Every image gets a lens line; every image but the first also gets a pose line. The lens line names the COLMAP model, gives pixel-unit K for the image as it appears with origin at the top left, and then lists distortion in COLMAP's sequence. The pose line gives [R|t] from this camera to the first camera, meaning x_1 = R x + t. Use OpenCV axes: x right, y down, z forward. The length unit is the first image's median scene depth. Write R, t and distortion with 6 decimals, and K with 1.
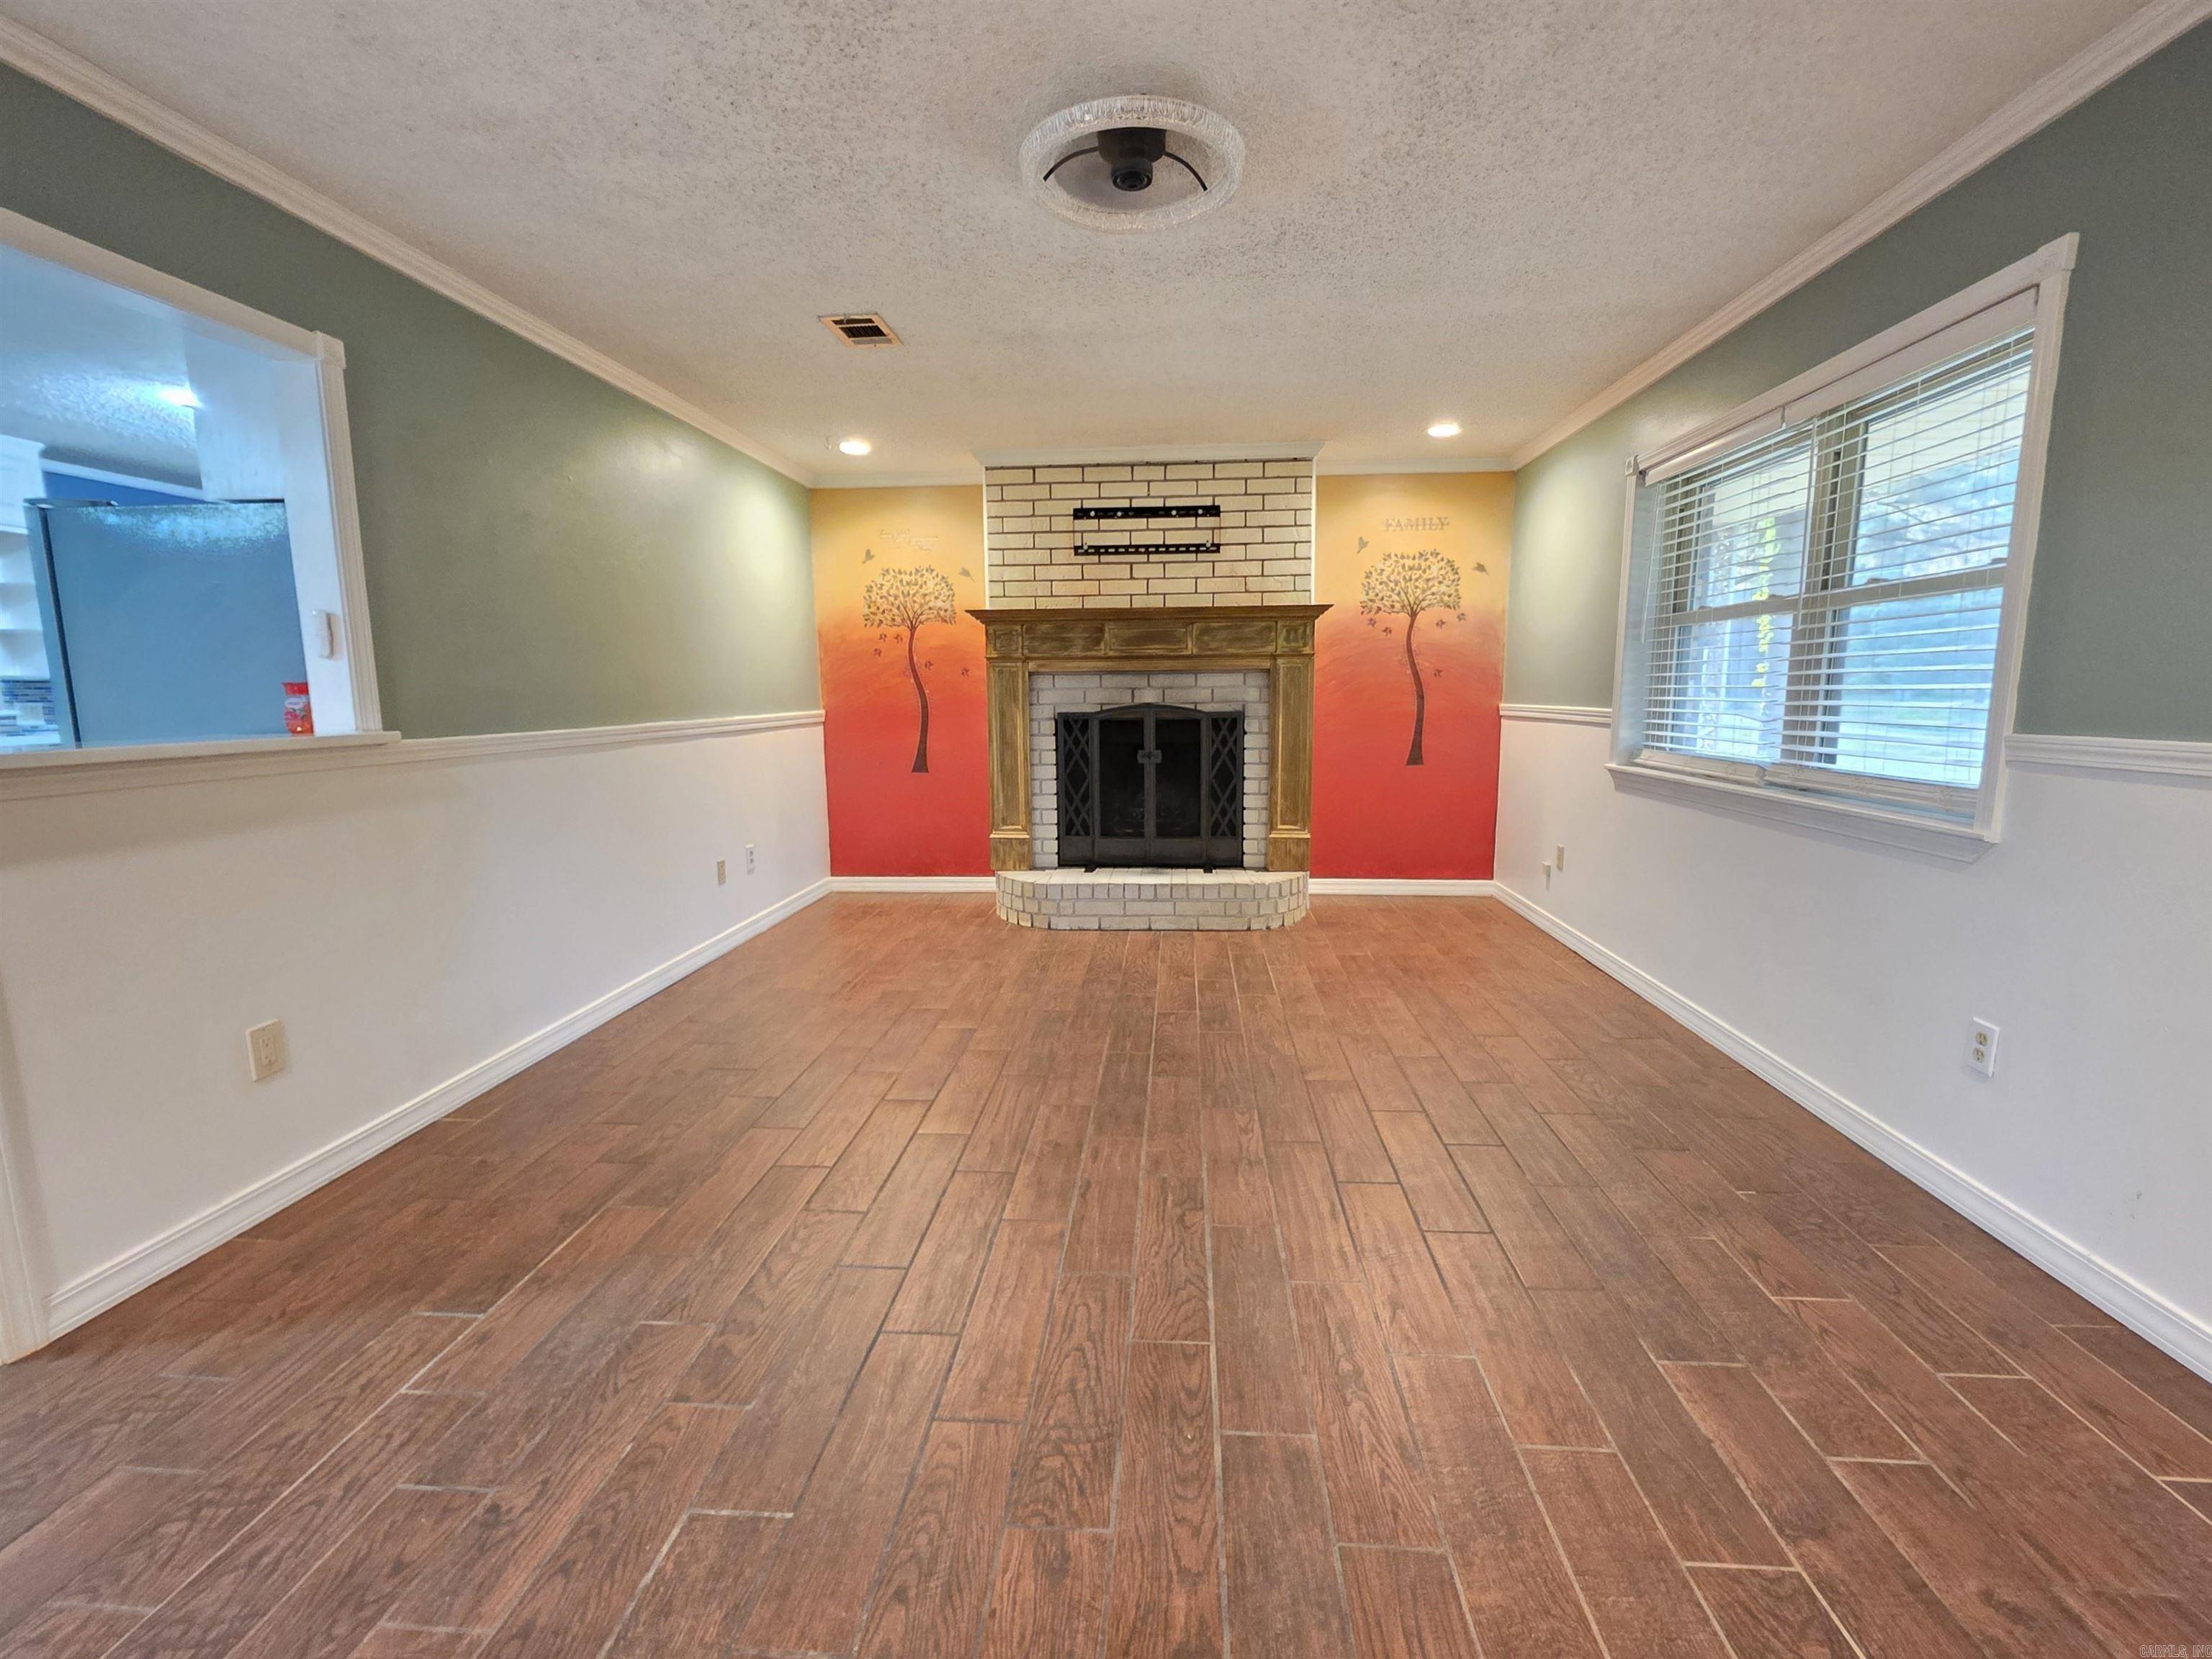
lens RADIAL K [[951.0, 0, 1119.5], [0, 951.0, 817.2], [0, 0, 1]] dist [0.001480, 0.000078]
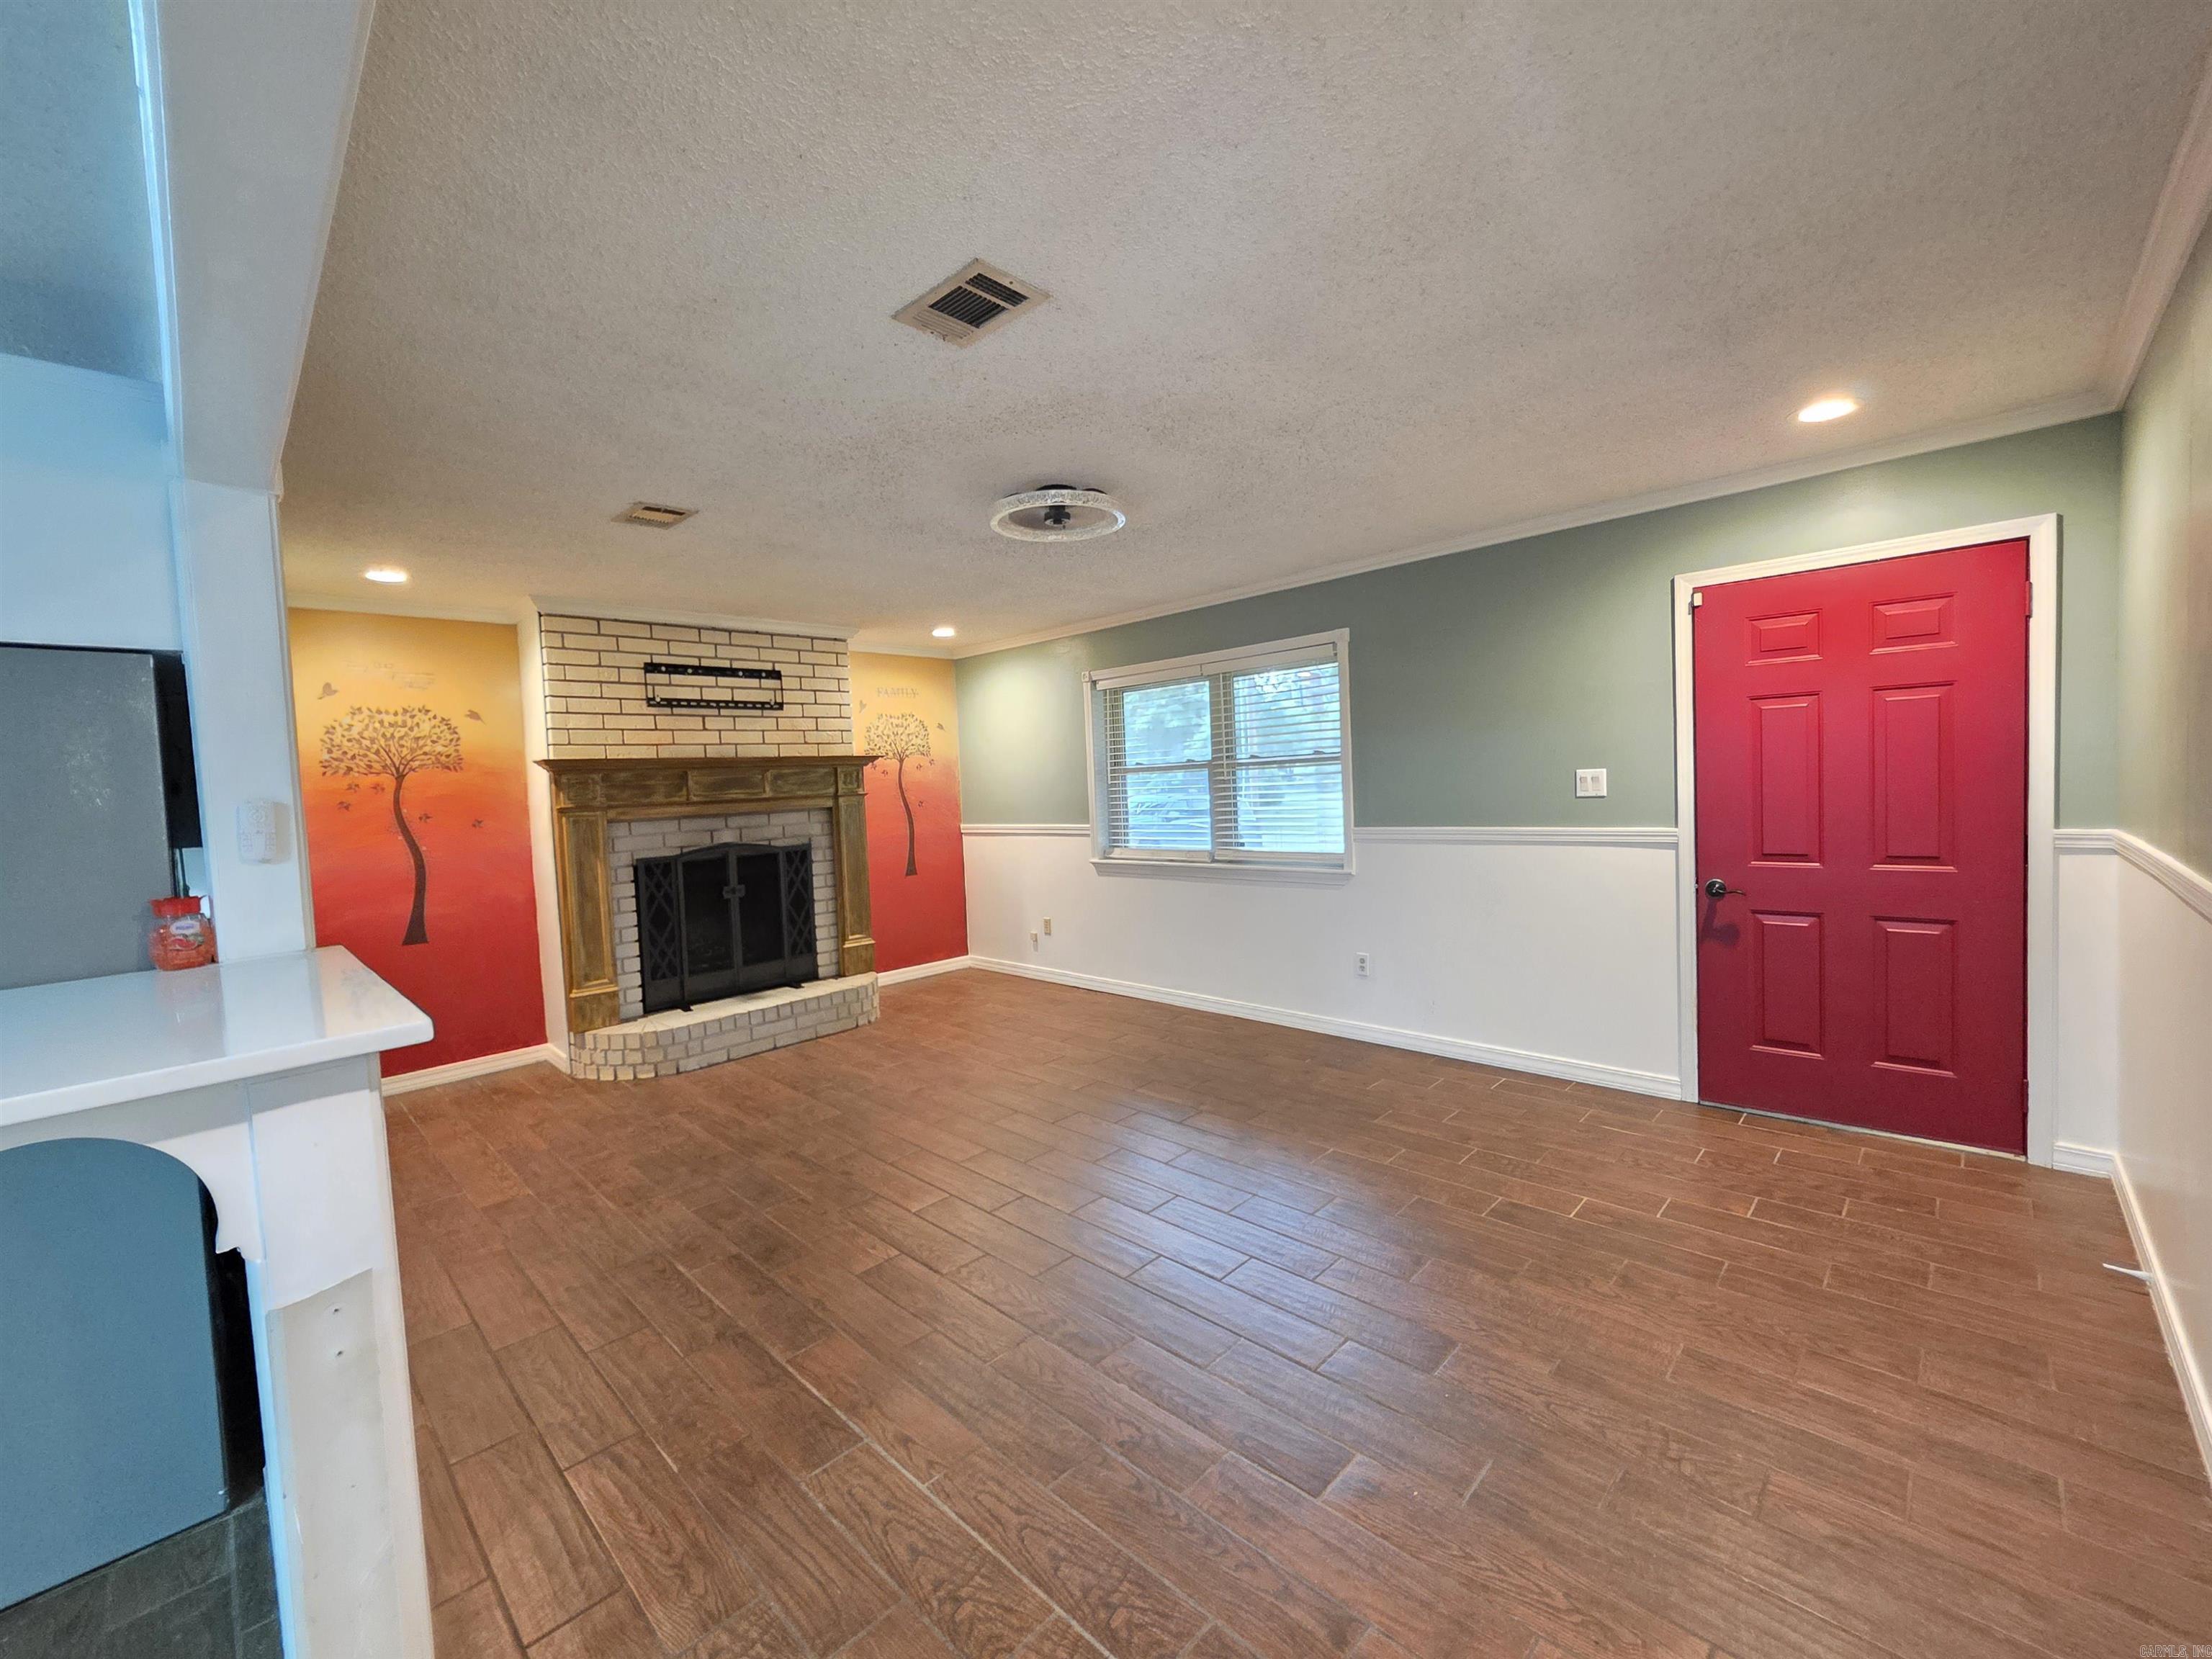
lens RADIAL K [[891.6, 0, 1115.8], [0, 891.6, 821.7], [0, 0, 1]] dist [0.001564, 0.000226]
pose [[0.643358, -0.055066, 0.763583, -0.468310], [0.141688, 0.988743, -0.048076, -0.033159], [-0.752340, 0.139120, 0.643918, 0.011064]]
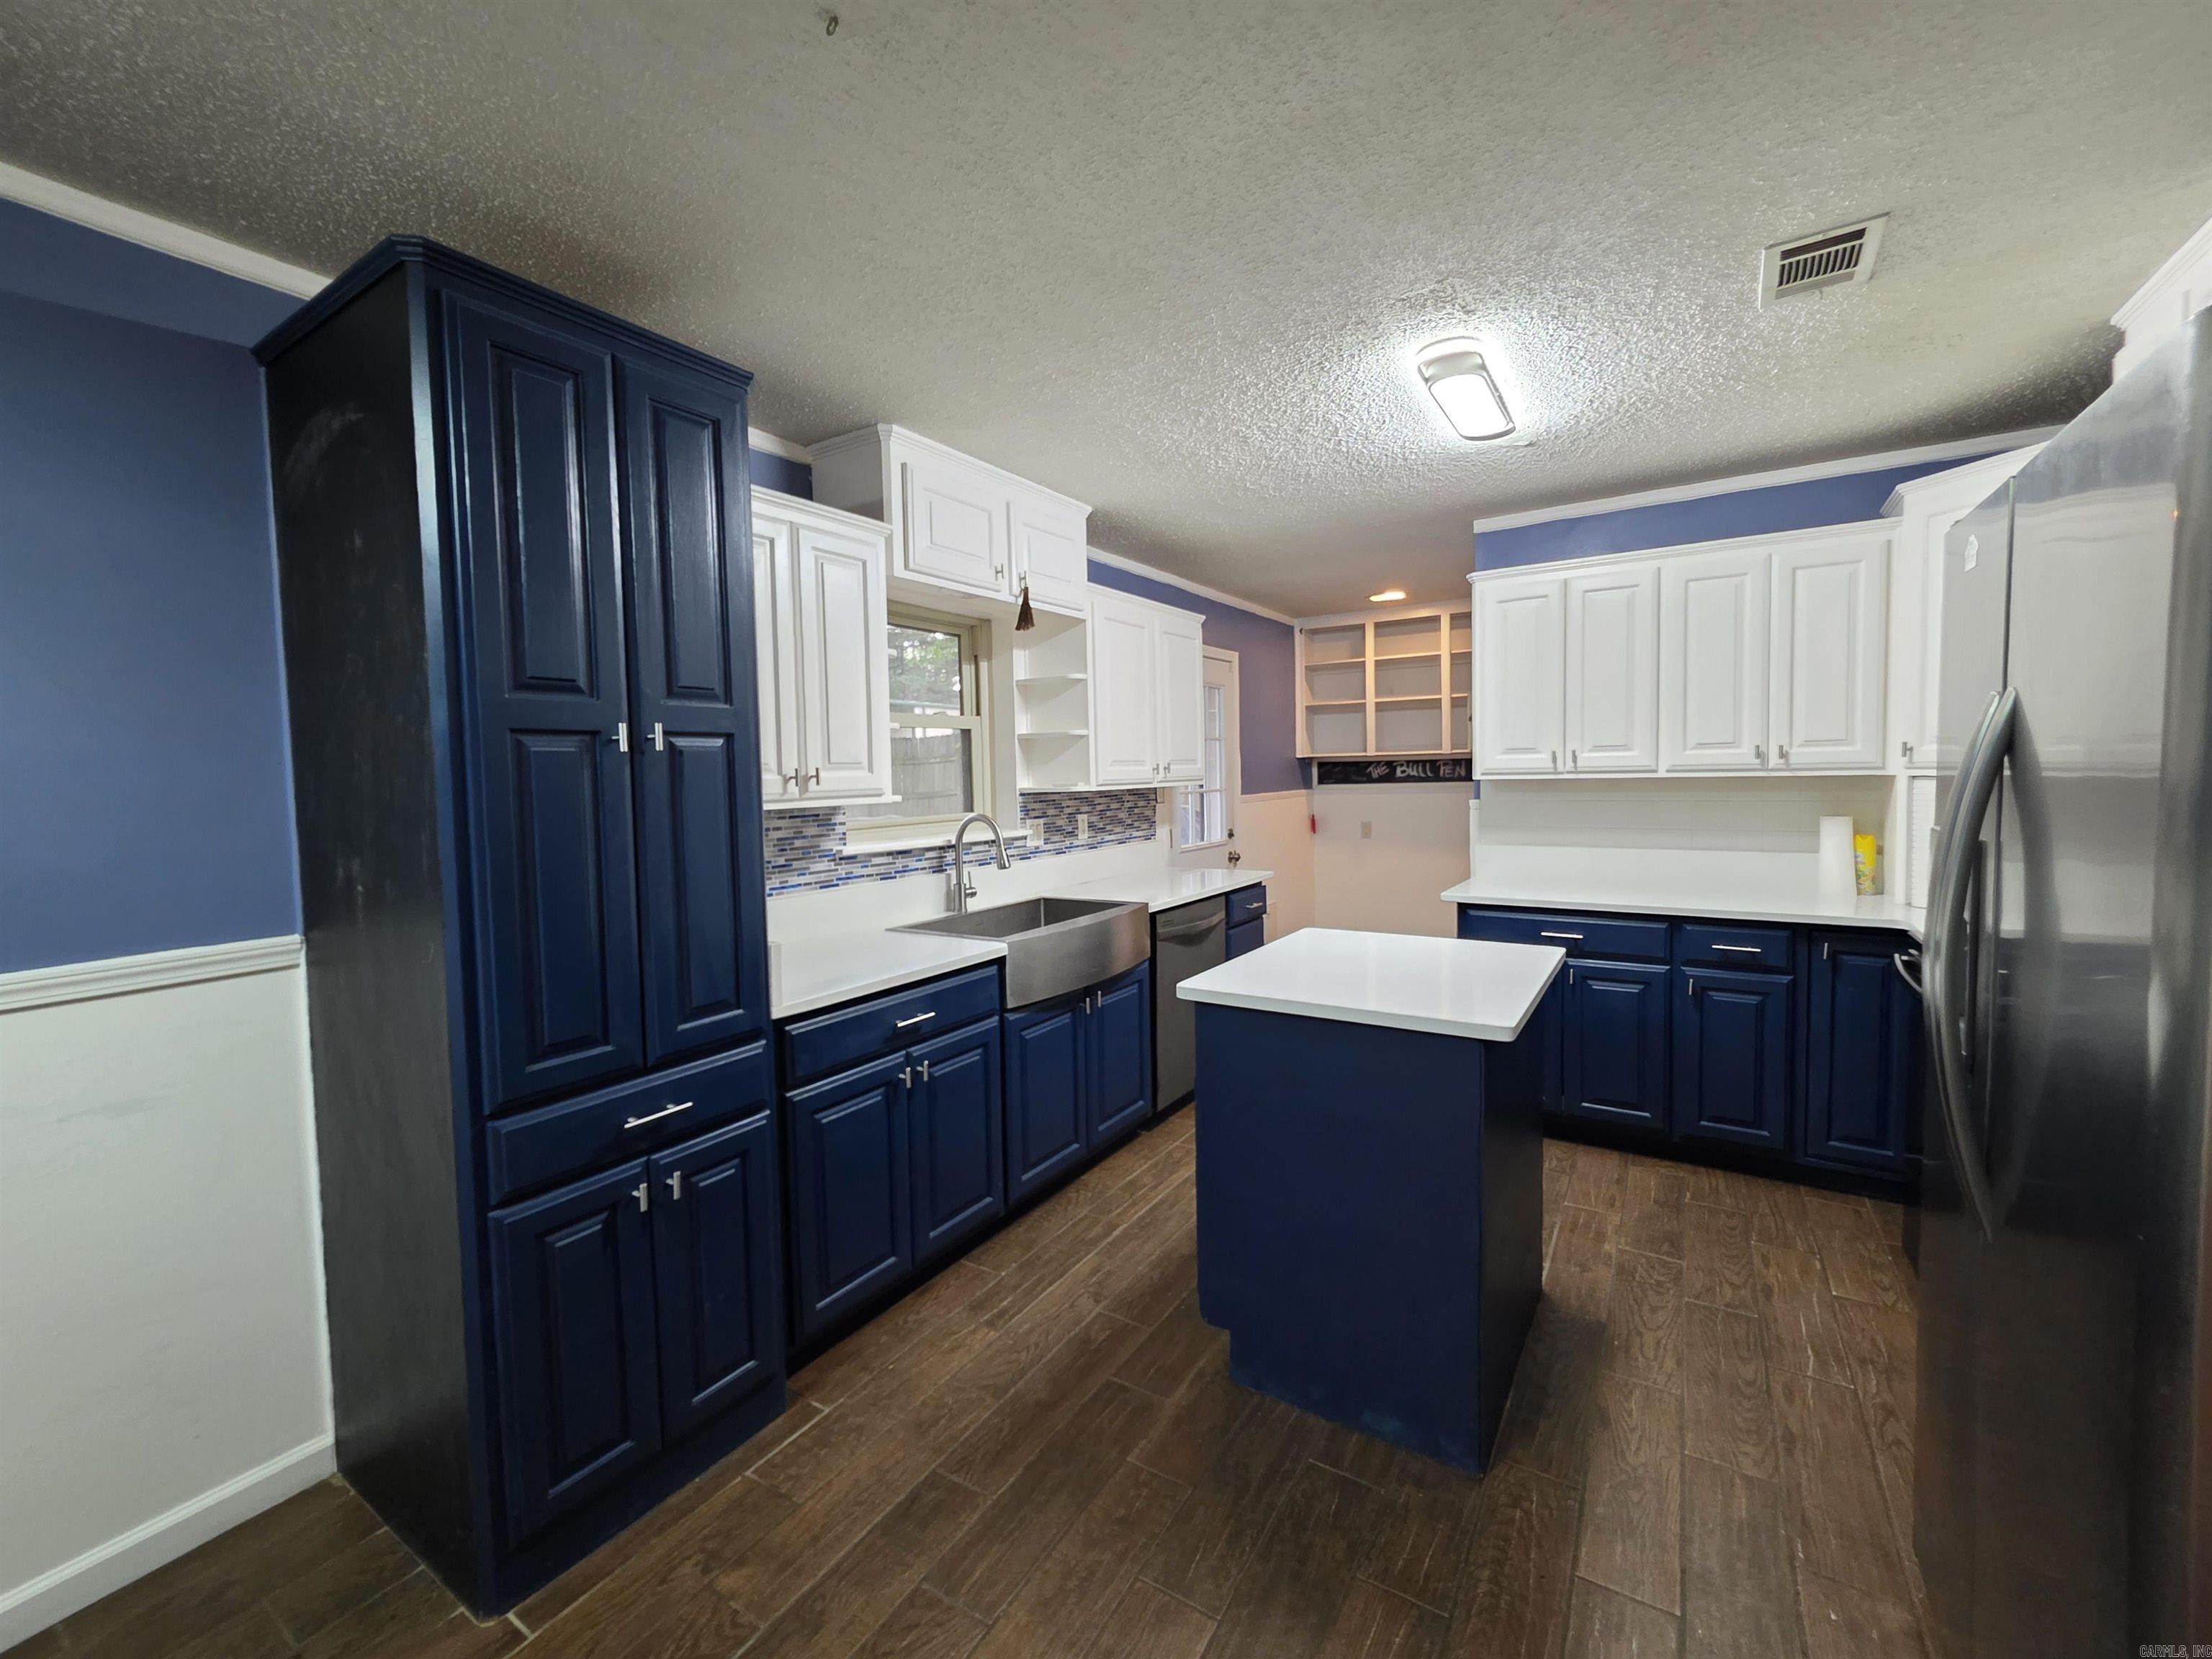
lens RADIAL K [[896.9, 0, 1113.1], [0, 896.9, 819.4], [0, 0, 1]] dist [0.000298, 0.000079]
pose [[0.874923, 0.014808, -0.484036, -0.679447], [-0.051589, 0.996695, -0.062757, -0.072631], [0.481507, 0.079879, 0.872795, 0.327187]]
